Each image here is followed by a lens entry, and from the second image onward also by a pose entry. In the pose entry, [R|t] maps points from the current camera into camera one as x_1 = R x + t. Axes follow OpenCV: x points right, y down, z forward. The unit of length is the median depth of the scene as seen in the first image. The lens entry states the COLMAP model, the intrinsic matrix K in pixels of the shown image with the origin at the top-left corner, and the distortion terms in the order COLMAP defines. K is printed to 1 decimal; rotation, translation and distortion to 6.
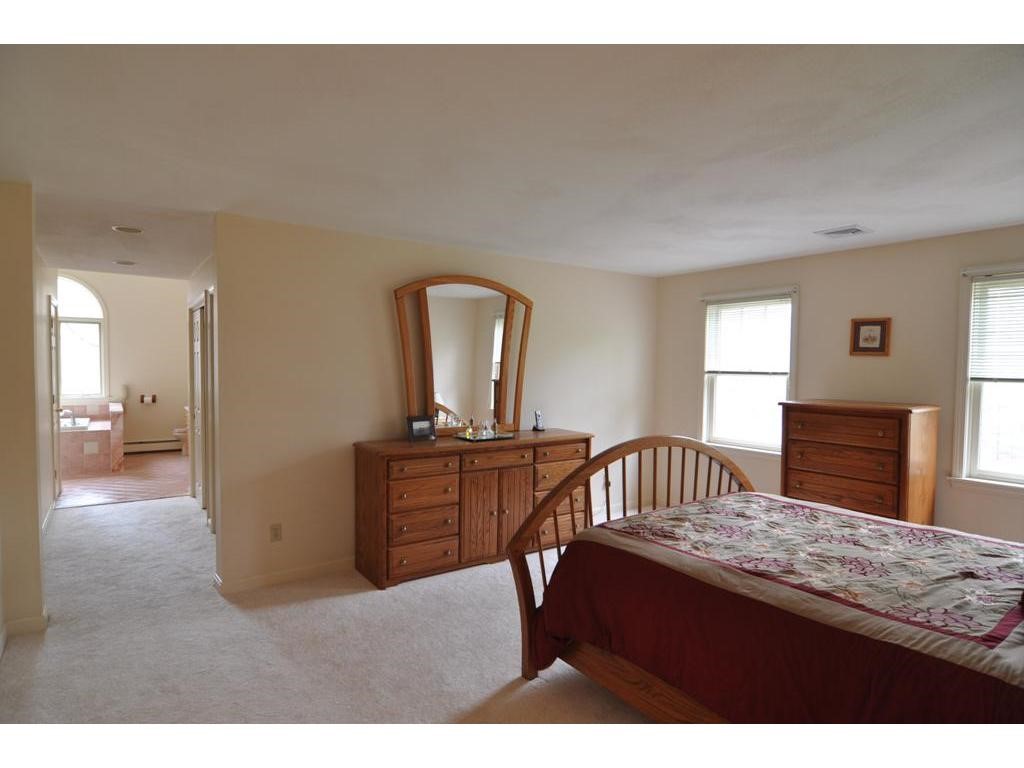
lens RADIAL K [[555.6, 0, 505.9], [0, 555.6, 388.4], [0, 0, 1]] dist [-0.010137, -0.011217]
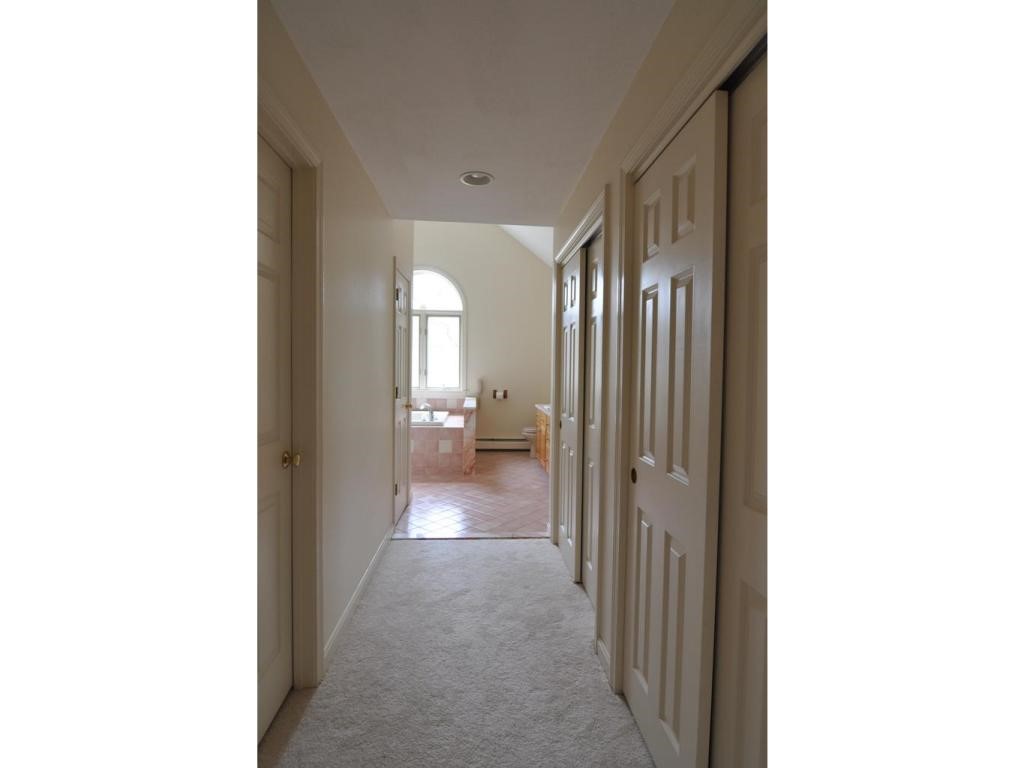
lens RADIAL K [[594.4, 0, 512.0], [0, 594.4, 384.0], [0, 0, 1]] dist [-0.001186, -0.000146]
pose [[0.850273, 0.021571, -0.525901, -0.145403], [-0.025643, 0.999671, -0.000456, 0.002675], [0.525718, 0.013874, 0.850546, 0.220233]]
